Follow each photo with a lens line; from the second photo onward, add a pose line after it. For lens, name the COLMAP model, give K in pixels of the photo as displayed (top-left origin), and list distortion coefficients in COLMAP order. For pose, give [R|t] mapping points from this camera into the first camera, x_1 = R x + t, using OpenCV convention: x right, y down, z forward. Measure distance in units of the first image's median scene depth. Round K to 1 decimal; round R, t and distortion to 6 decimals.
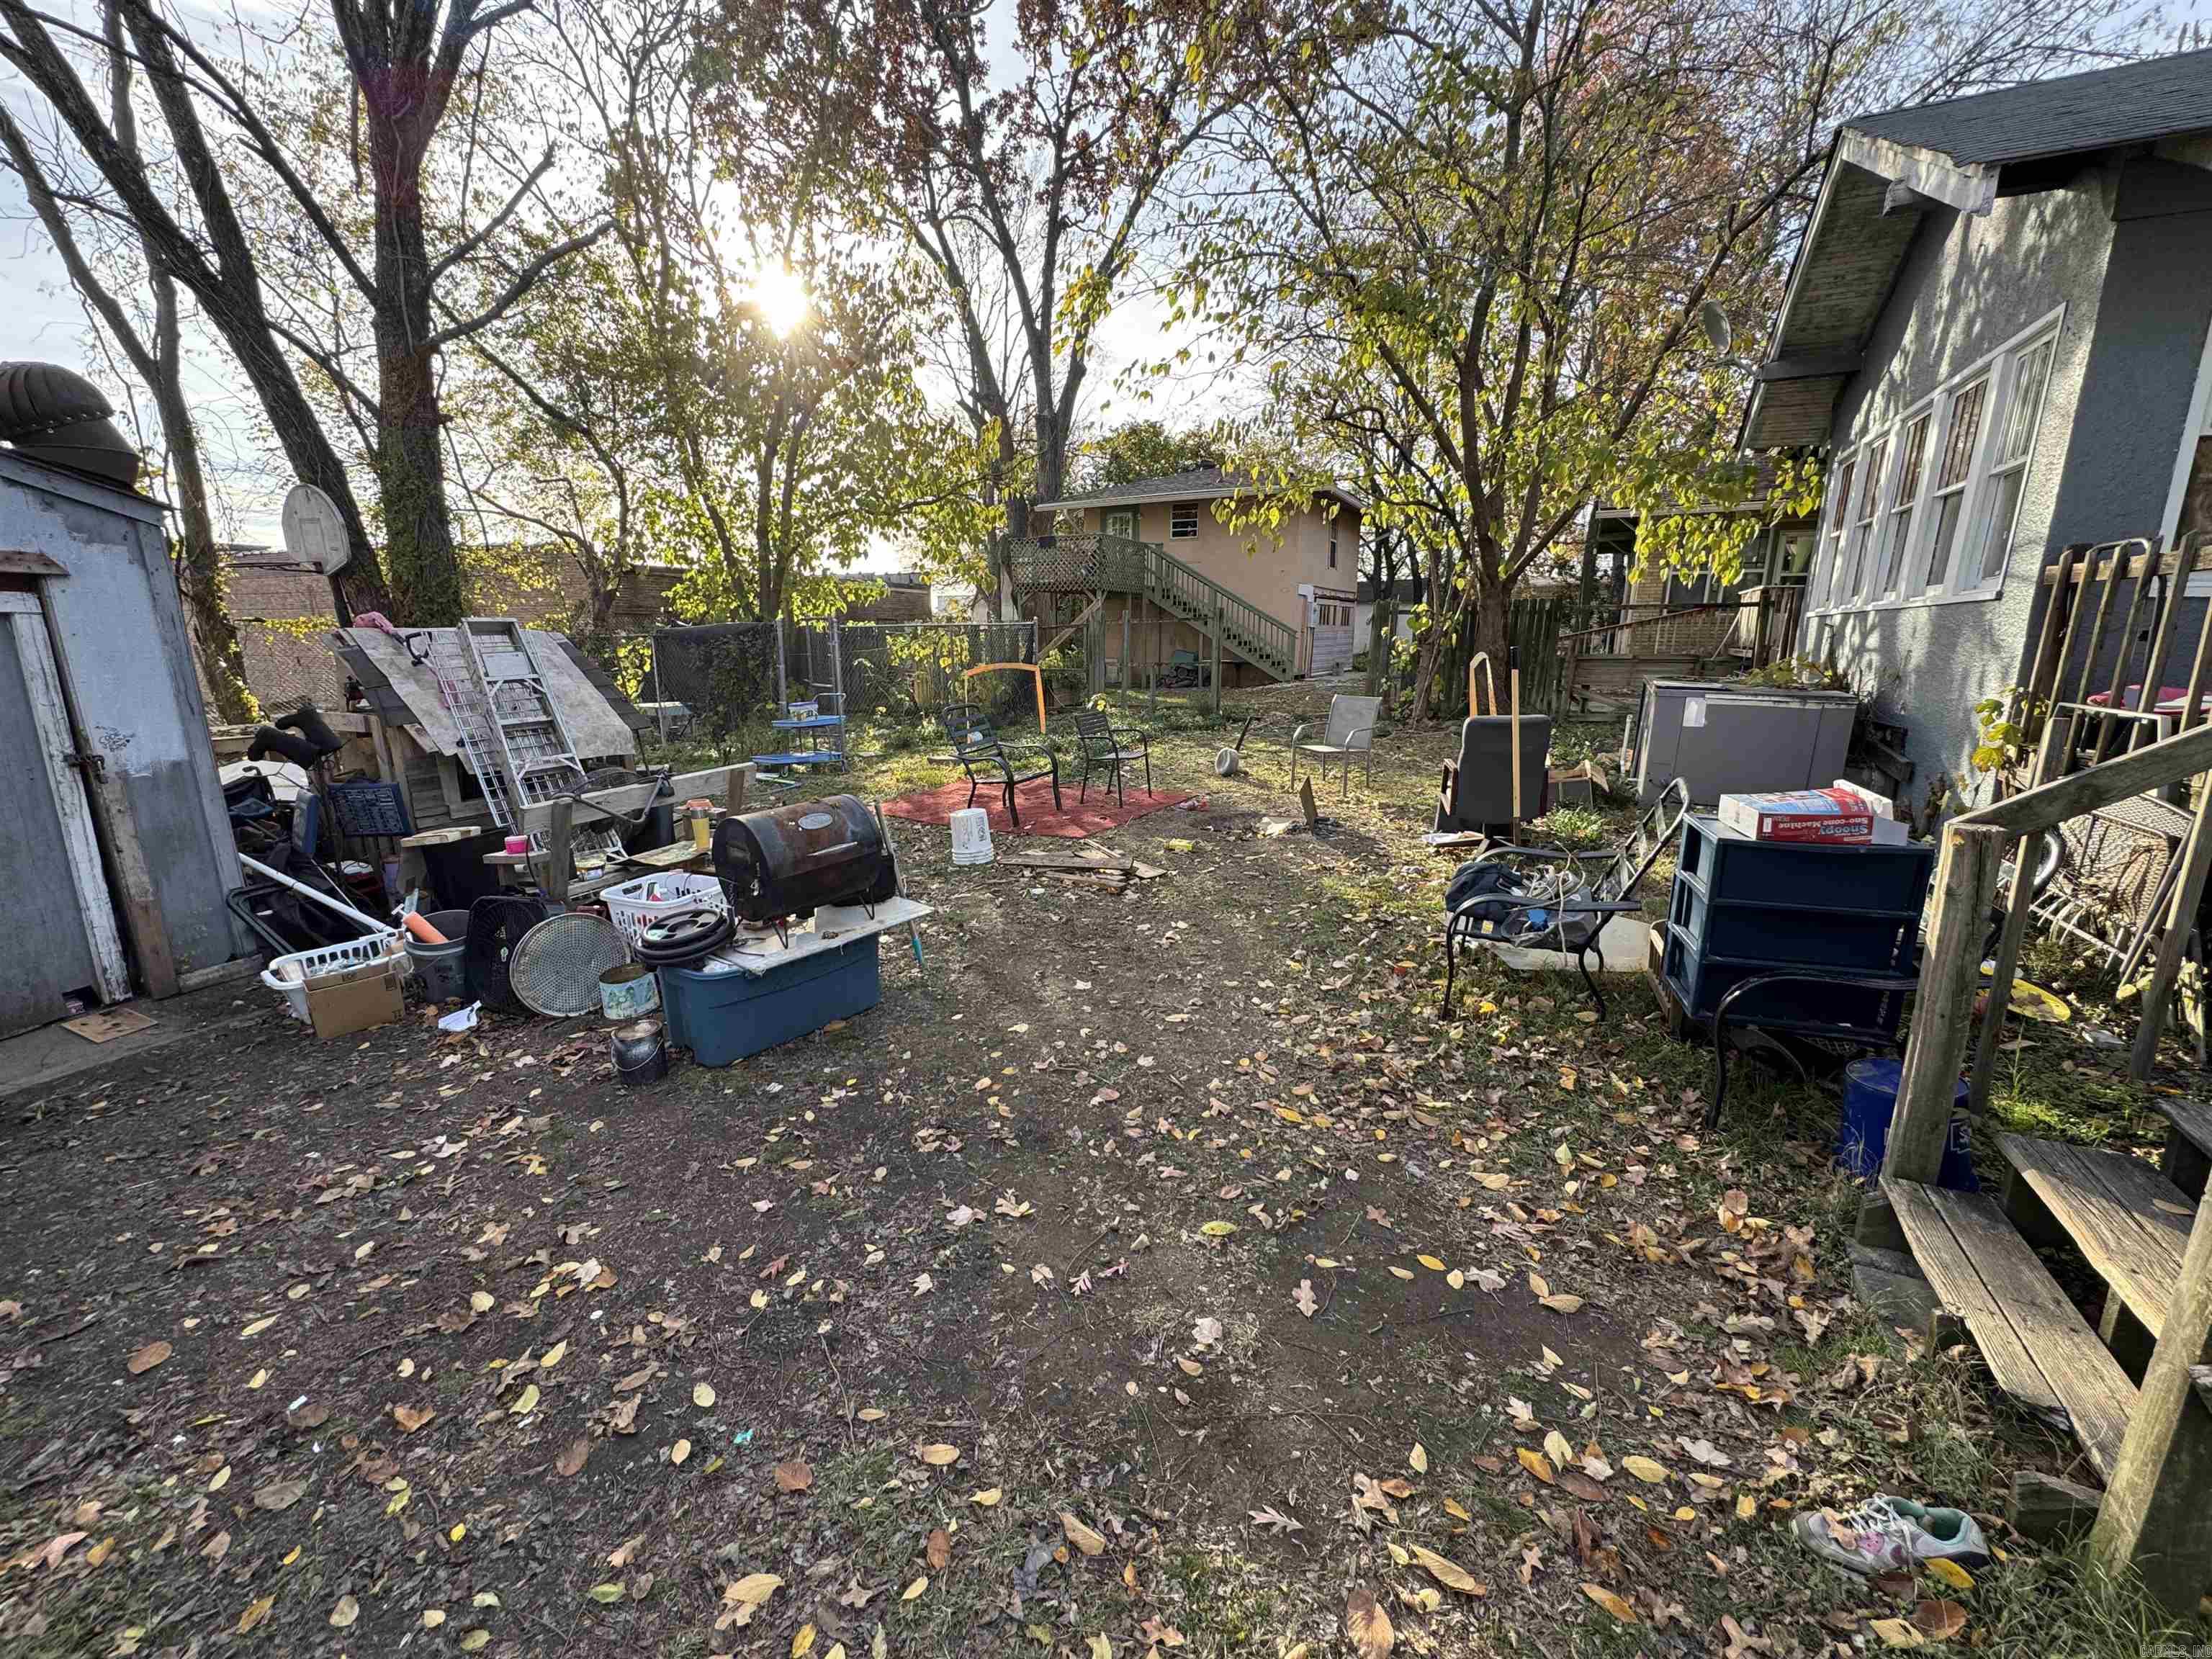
lens RADIAL K [[881.2, 0, 1103.1], [0, 881.2, 822.1], [0, 0, 1]] dist [-0.000513, 0.000718]
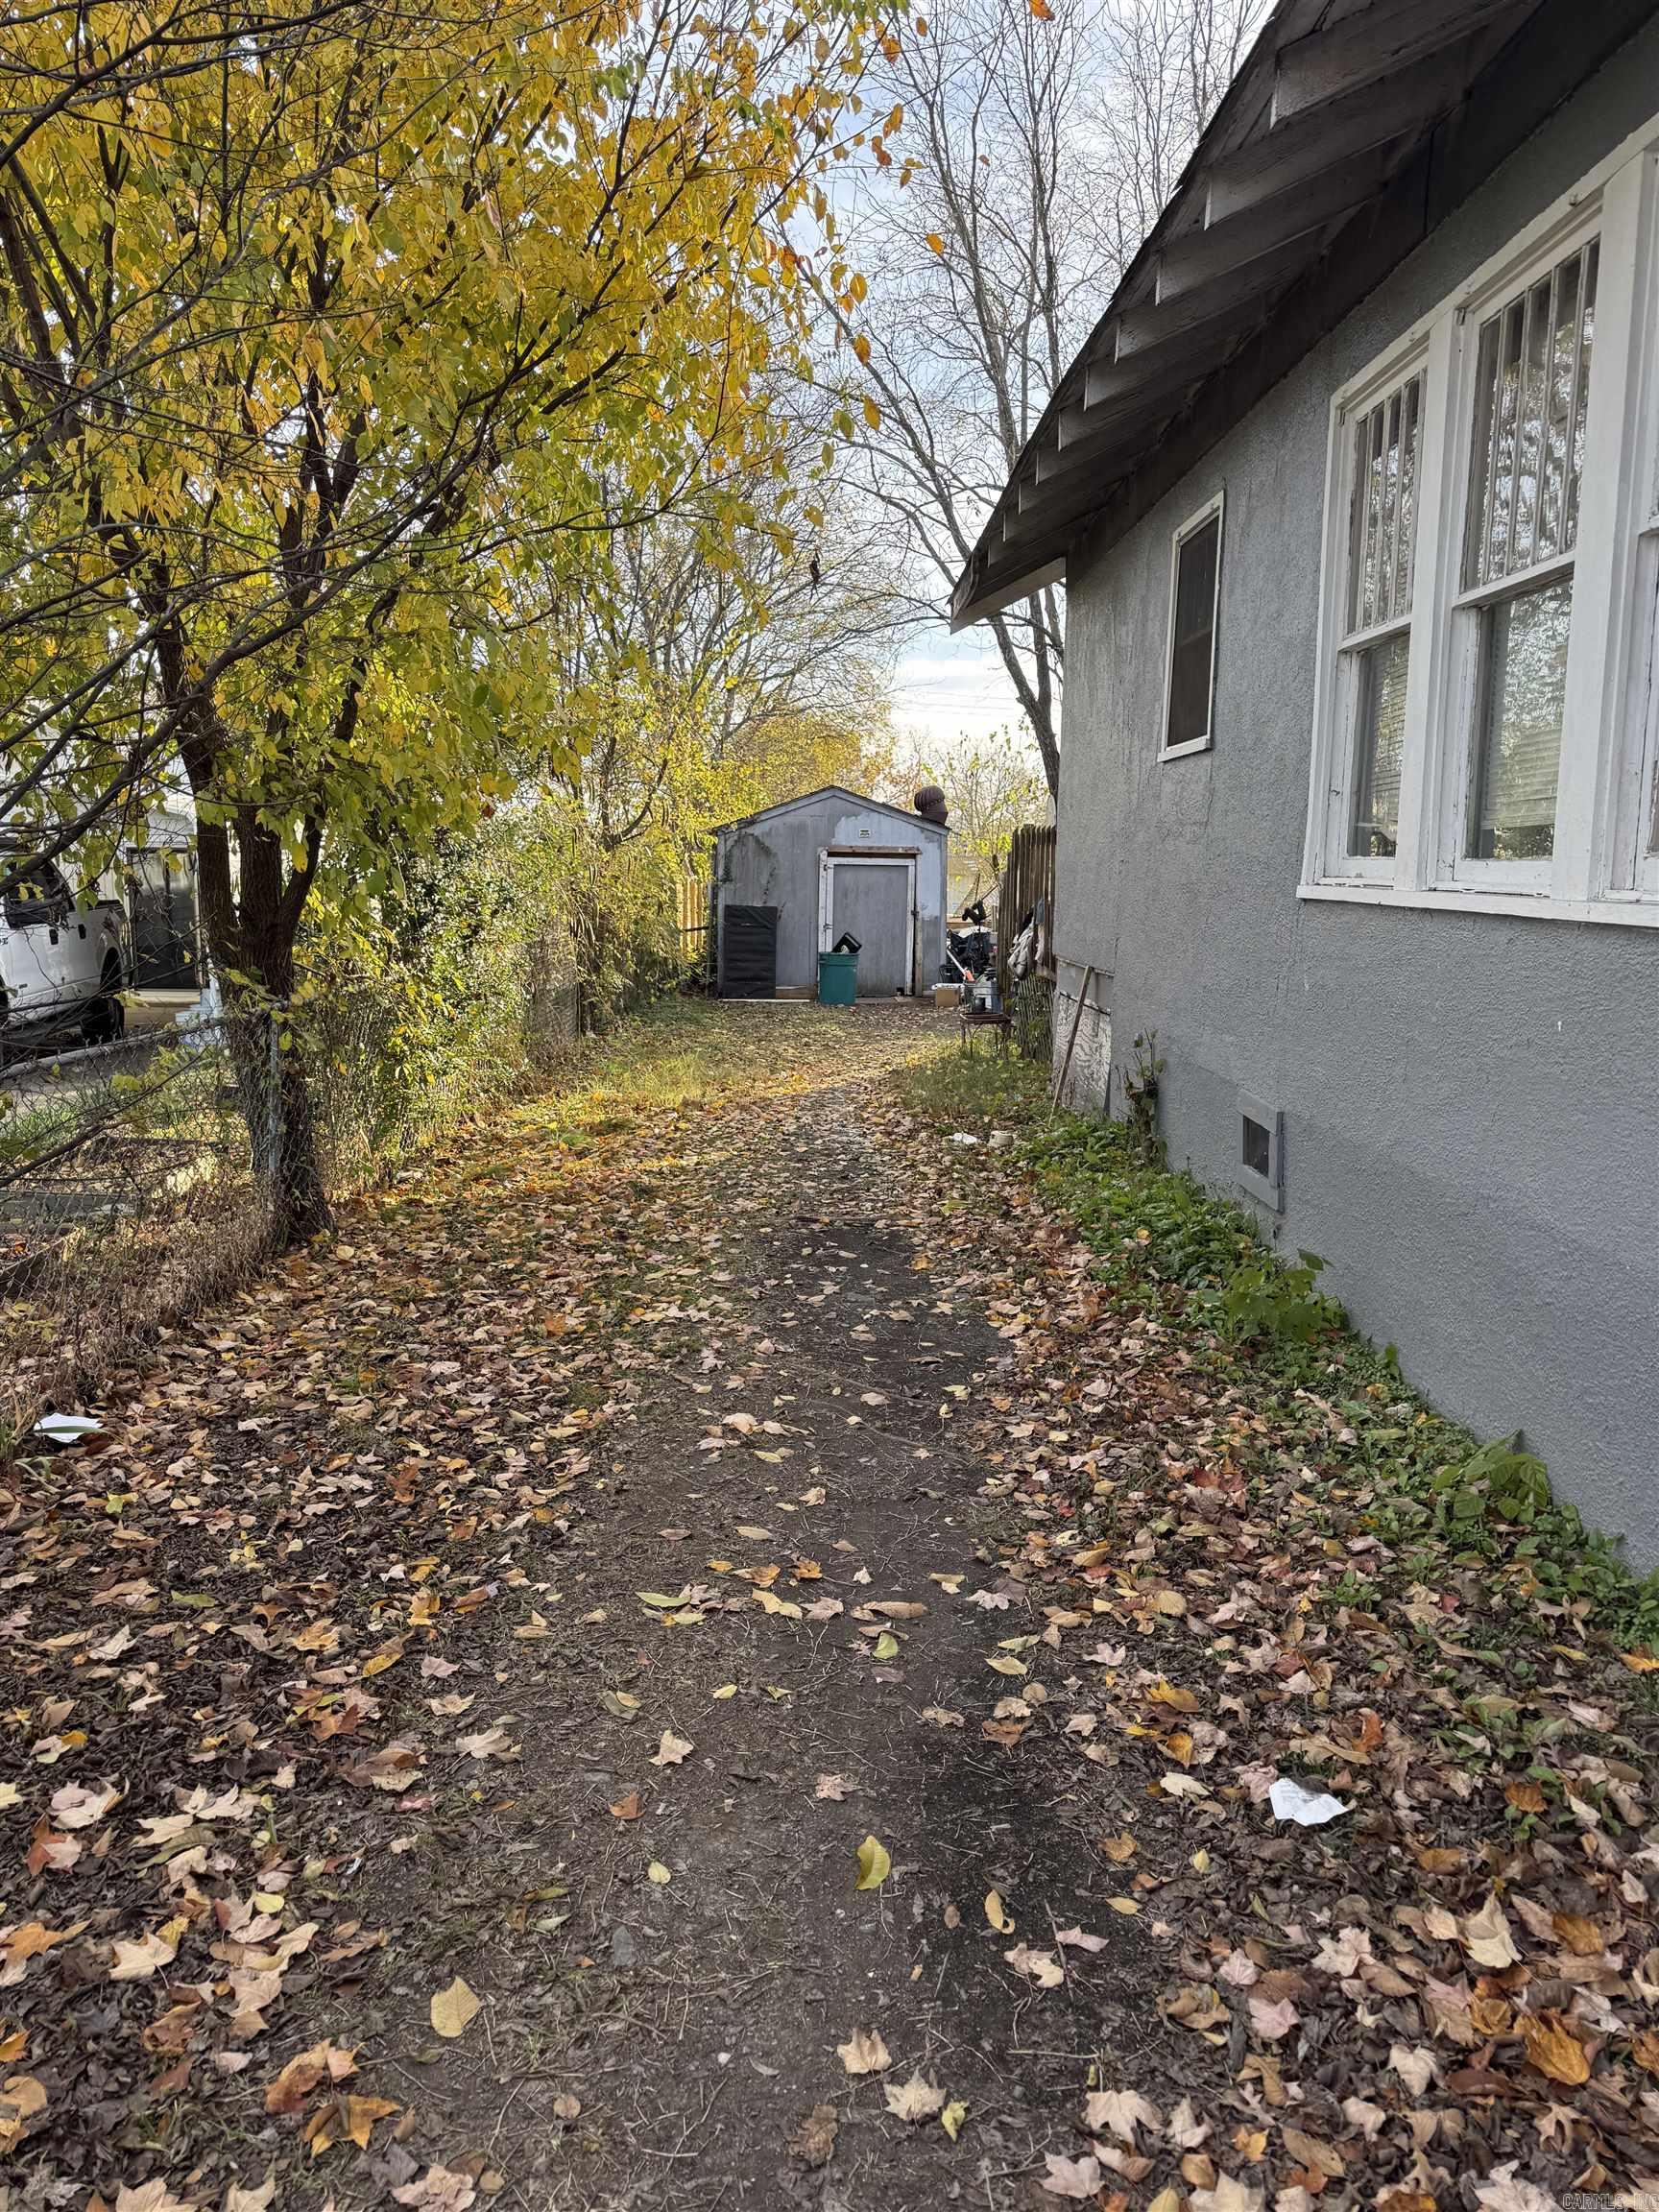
lens RADIAL K [[1554.2, 0, 830.5], [0, 1554.2, 1107.6], [0, 0, 1]] dist [0.000583, -0.000096]
pose [[0.484636, 0.138954, -0.863608, 2.595948], [-0.191294, 0.980240, 0.050371, 0.283658], [0.853542, 0.140791, 0.501641, -1.397560]]
